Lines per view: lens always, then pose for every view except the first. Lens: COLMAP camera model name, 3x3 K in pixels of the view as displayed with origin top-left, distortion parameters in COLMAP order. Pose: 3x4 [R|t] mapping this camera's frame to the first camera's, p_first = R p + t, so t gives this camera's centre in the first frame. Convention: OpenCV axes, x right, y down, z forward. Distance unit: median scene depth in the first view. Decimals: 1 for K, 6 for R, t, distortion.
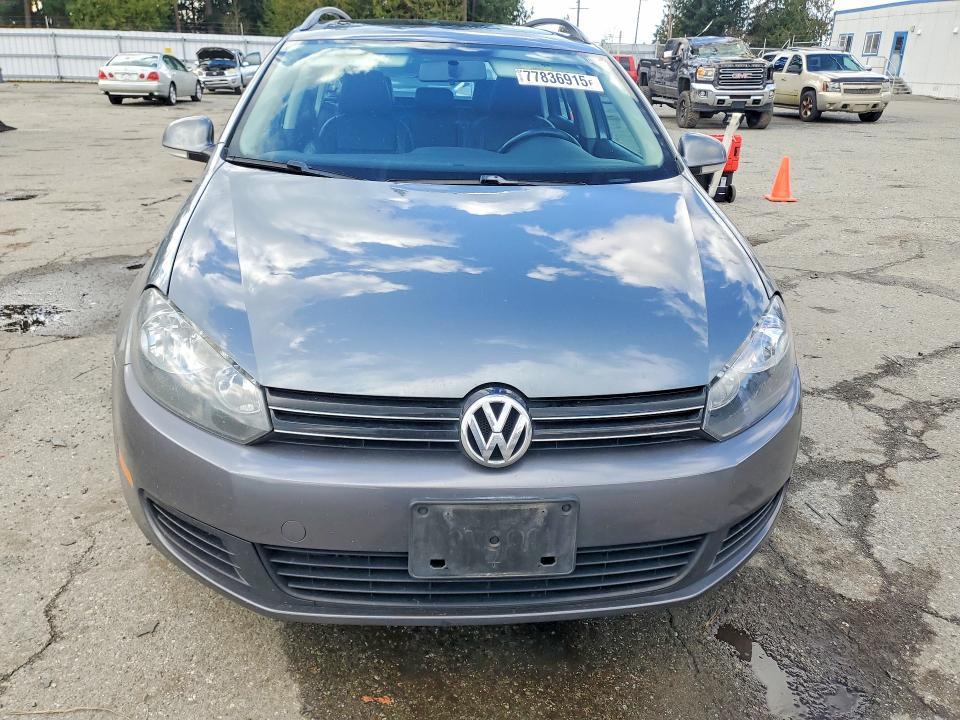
lens RADIAL K [[764.5, 0, 482.8], [0, 764.5, 355.9], [0, 0, 1]] dist [0.030703, -0.023414]
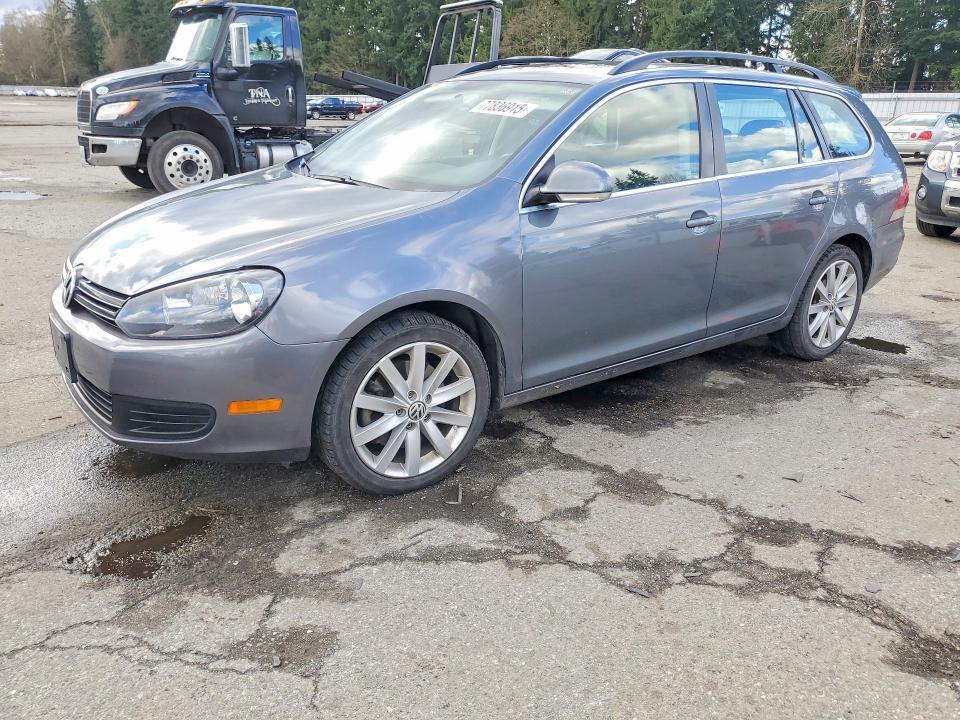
lens RADIAL K [[710.4, 0, 480.5], [0, 710.4, 359.4], [0, 0, 1]] dist [0.011666, 0.004882]
pose [[0.547605, 0.263723, -0.794090, 1.290562], [-0.299933, 0.947833, 0.107948, -0.157809], [0.781133, 0.179061, 0.598137, 0.514825]]
